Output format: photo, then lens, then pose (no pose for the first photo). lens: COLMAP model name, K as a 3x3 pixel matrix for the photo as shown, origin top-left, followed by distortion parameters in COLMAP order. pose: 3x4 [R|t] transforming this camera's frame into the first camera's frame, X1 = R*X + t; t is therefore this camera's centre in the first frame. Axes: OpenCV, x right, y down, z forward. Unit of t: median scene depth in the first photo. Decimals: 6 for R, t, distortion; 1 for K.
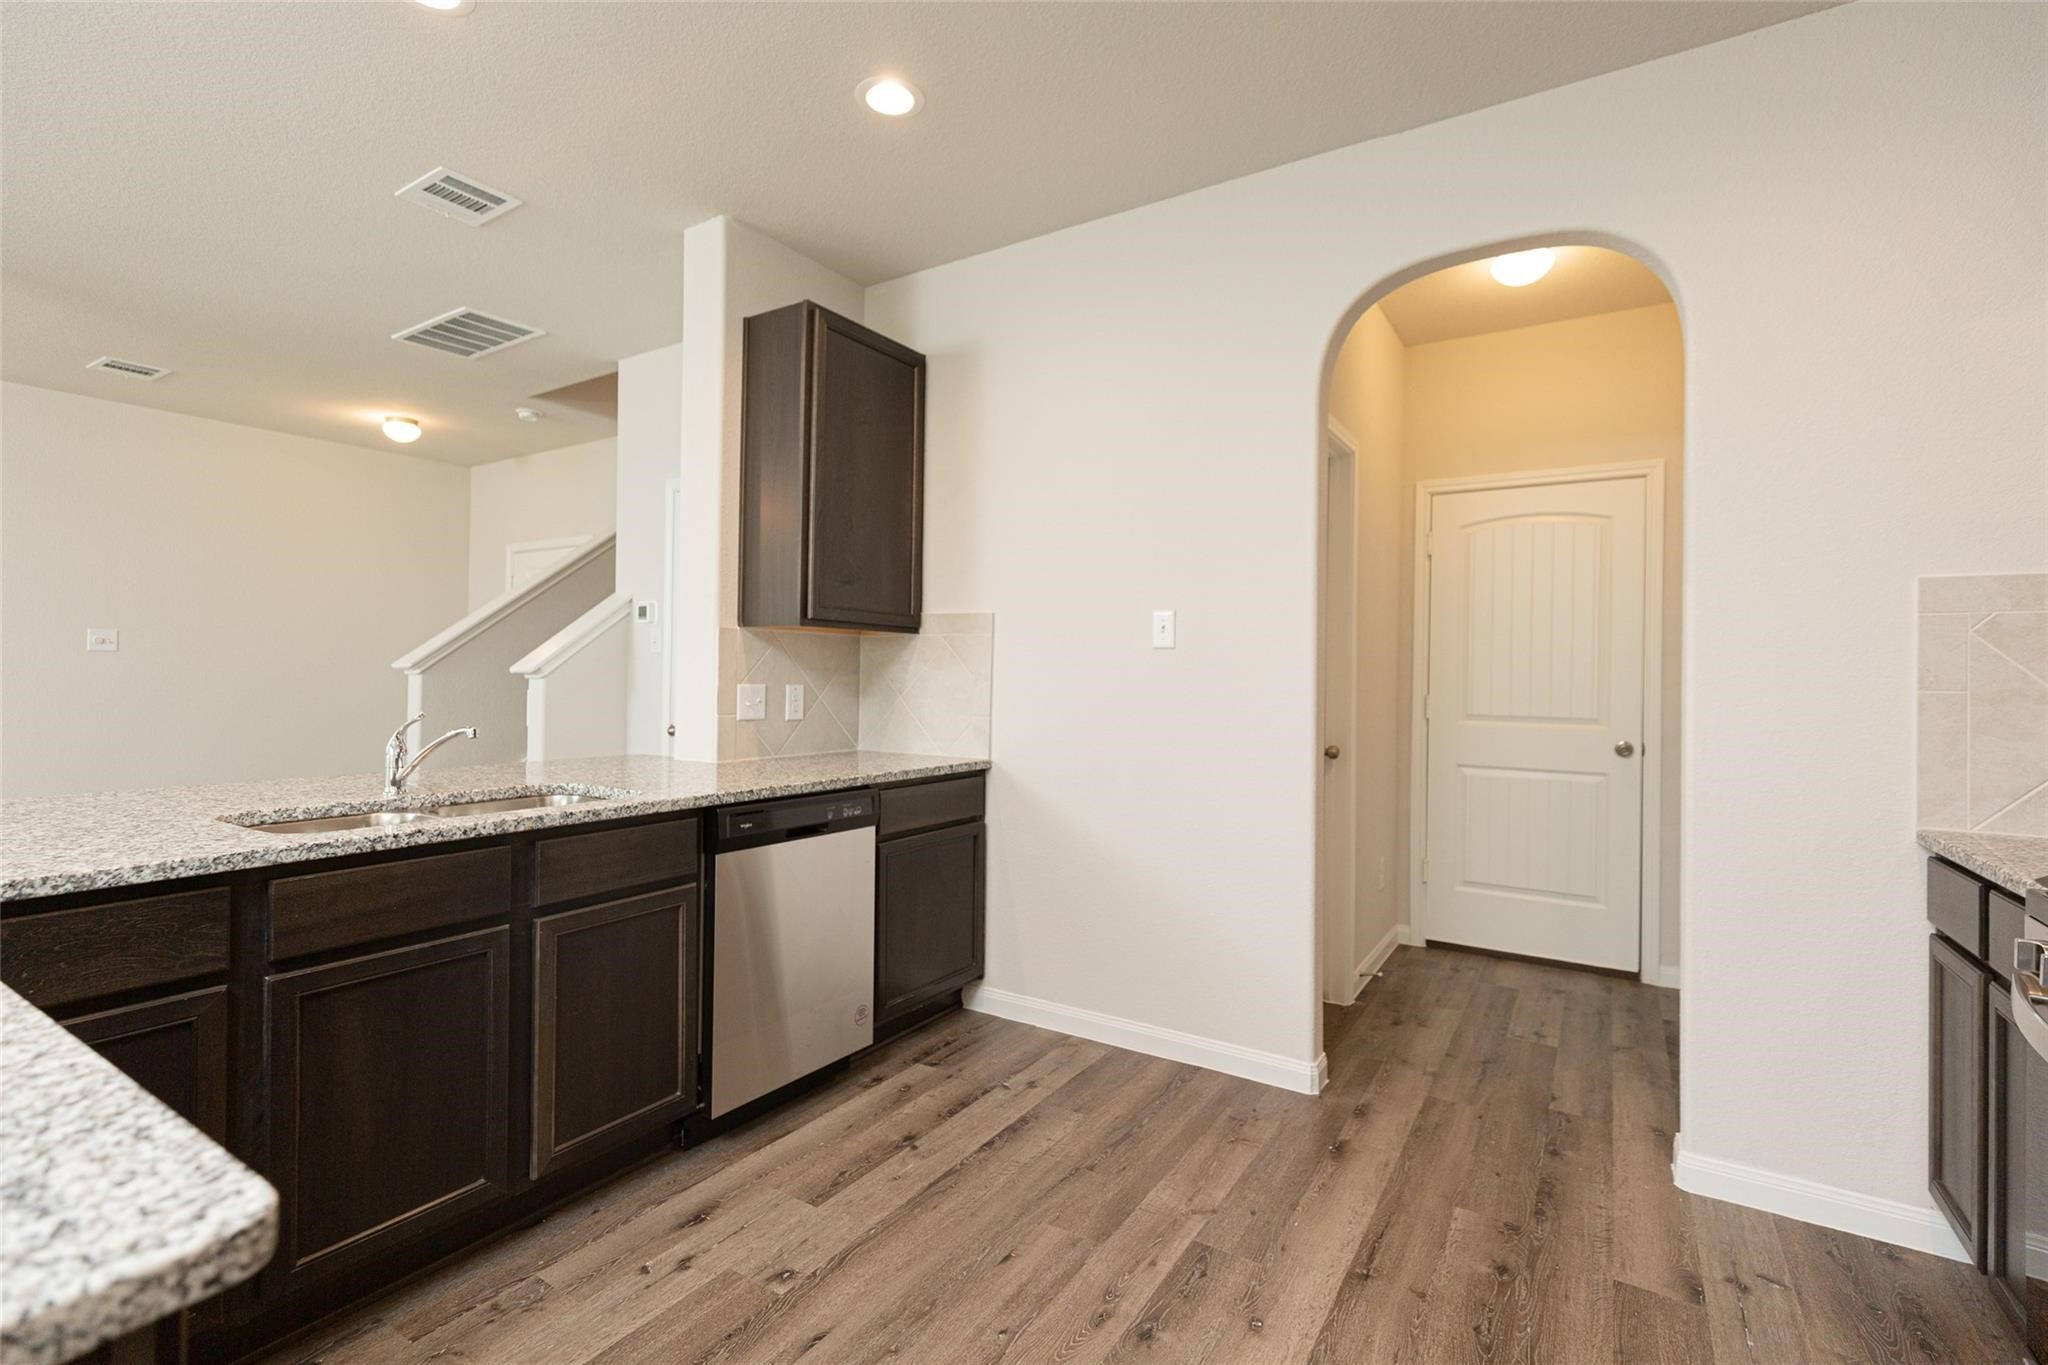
lens RADIAL K [[919.0, 0, 1005.7], [0, 919.0, 683.2], [0, 0, 1]] dist [0.005530, -0.001224]
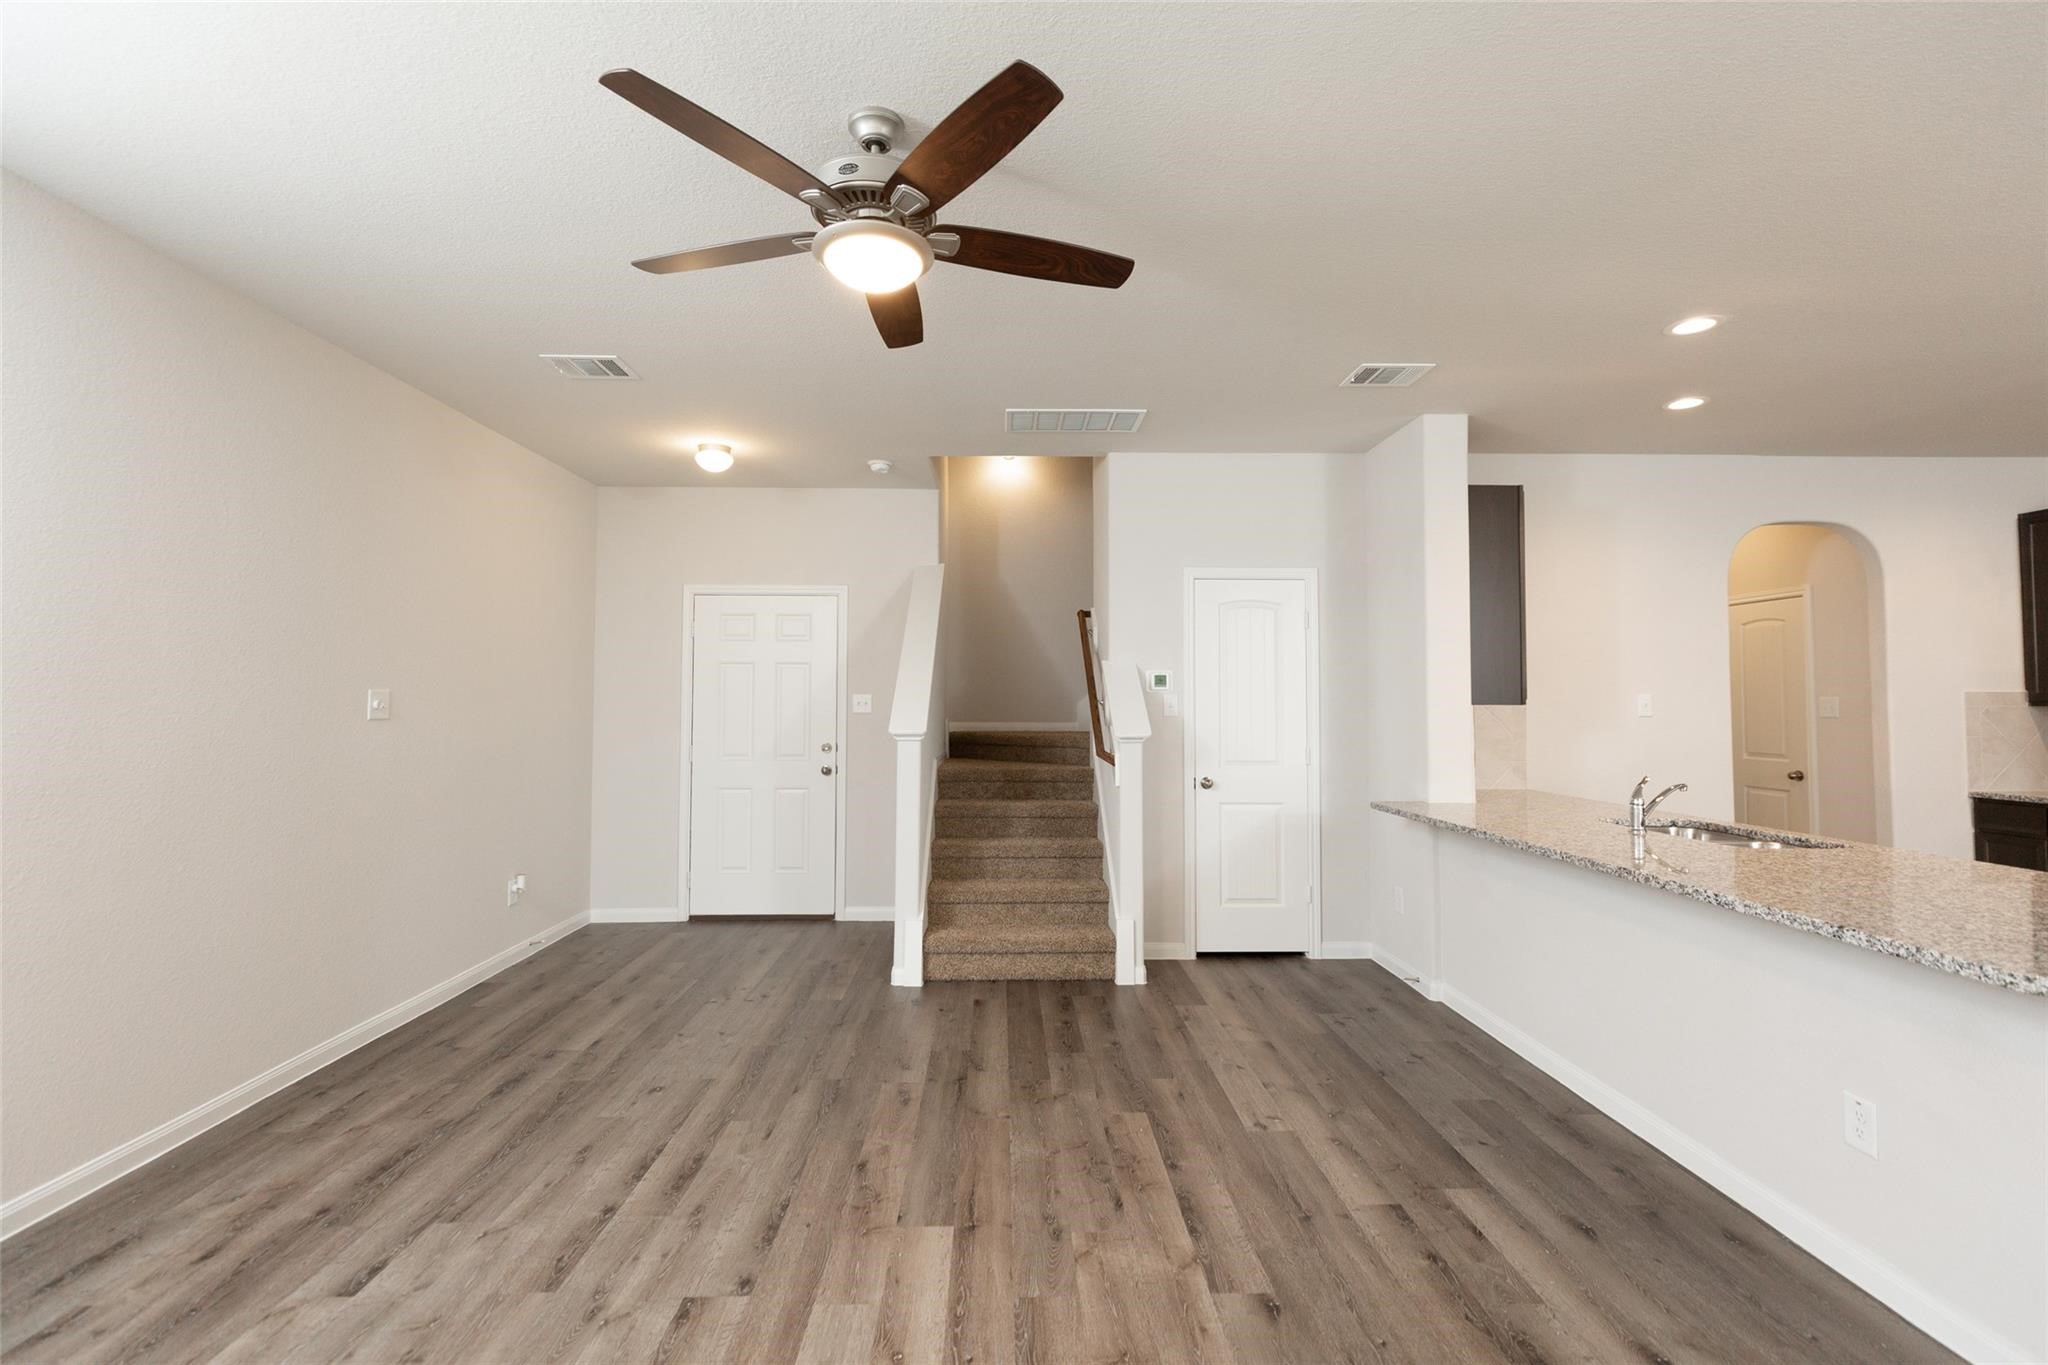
lens RADIAL K [[919.0, 0, 1017.9], [0, 919.0, 673.2], [0, 0, 1]] dist [0.005530, -0.001224]
pose [[0.824563, 0.008313, 0.565709, -1.615305], [0.013469, 0.999320, -0.034317, -0.069567], [-0.565610, 0.035916, 0.823890, 0.225467]]
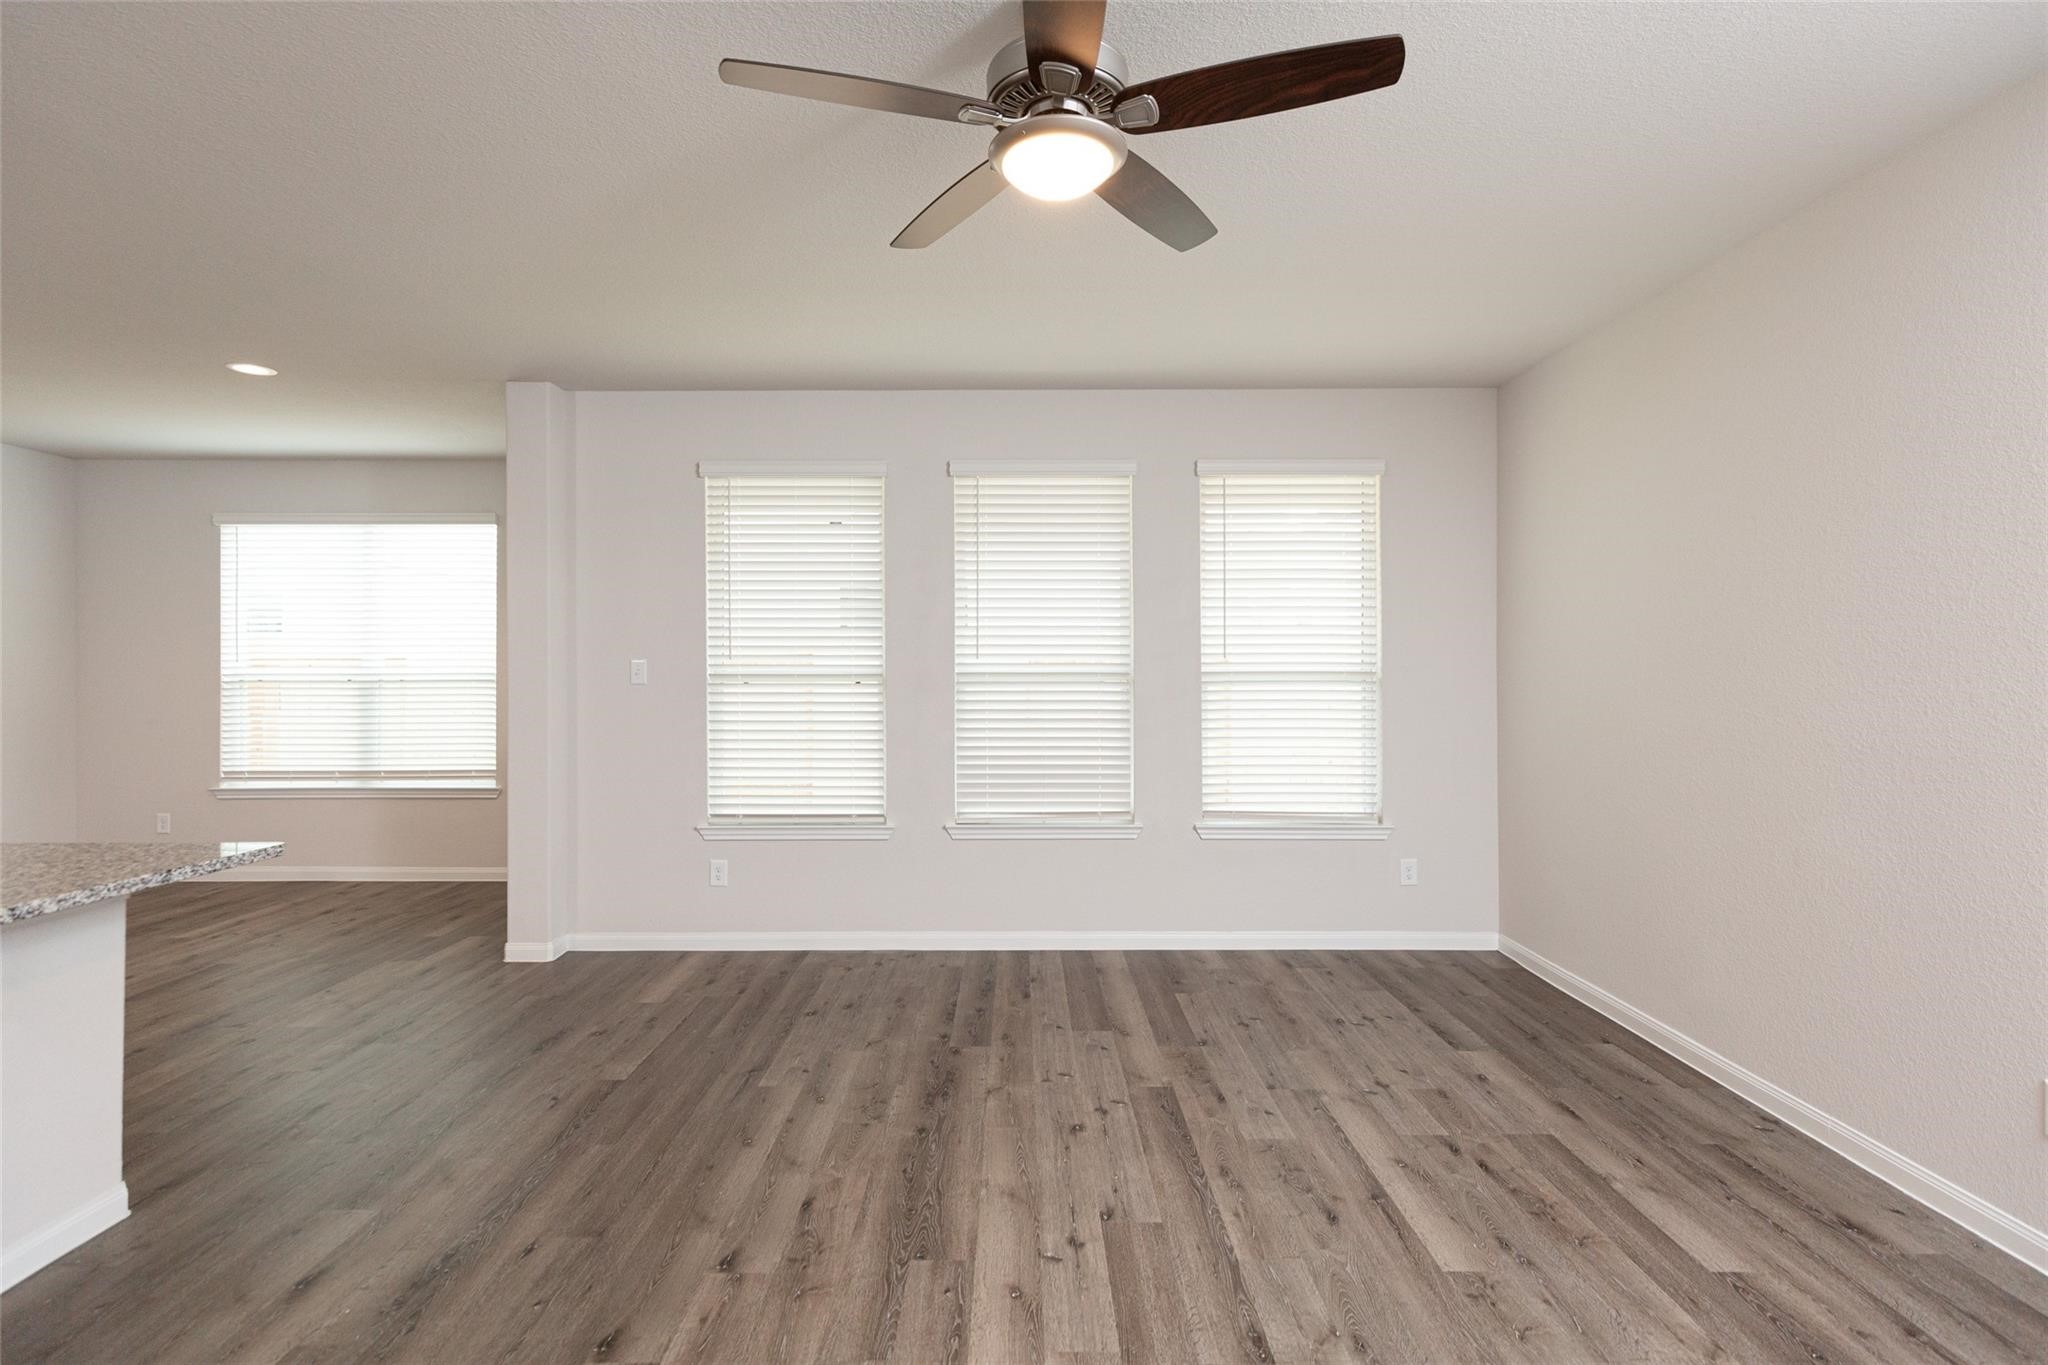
lens RADIAL K [[919.0, 0, 1021.2], [0, 919.0, 697.3], [0, 0, 1]] dist [0.005530, -0.001224]
pose [[-0.833412, 0.007277, -0.552605, -0.986986], [-0.012709, 0.999397, 0.032328, -0.073762], [0.552507, 0.033965, -0.832816, 1.306100]]
